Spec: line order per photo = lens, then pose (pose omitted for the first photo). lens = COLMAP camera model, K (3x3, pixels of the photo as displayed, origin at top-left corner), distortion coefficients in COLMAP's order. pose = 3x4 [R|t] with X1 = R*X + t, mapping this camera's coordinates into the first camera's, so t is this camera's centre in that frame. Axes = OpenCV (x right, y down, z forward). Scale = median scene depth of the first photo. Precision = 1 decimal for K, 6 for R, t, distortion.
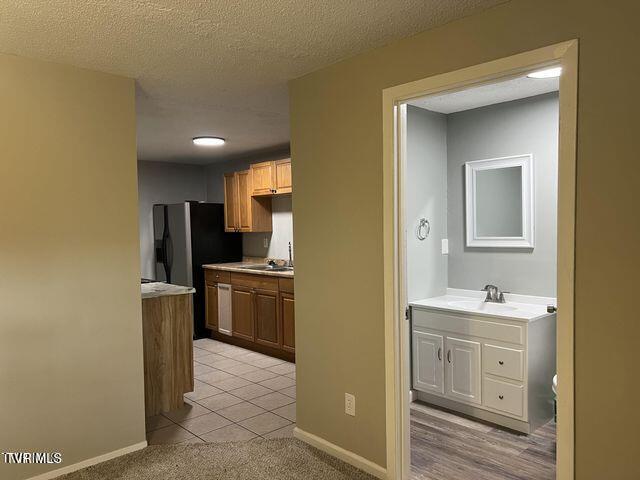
lens RADIAL K [[481.2, 0, 319.4], [0, 481.2, 240.8], [0, 0, 1]] dist [0.046595, -0.049977]
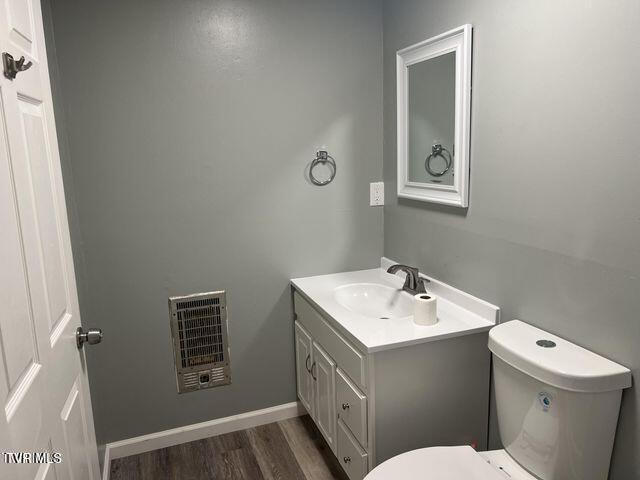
lens RADIAL K [[481.2, 0, 321.9], [0, 481.2, 239.0], [0, 0, 1]] dist [0.046595, -0.049977]
pose [[0.926972, 0.064143, -0.369607, 0.459409], [-0.002282, 0.986219, 0.165429, -0.037455], [0.375125, -0.152505, 0.914343, 0.404121]]
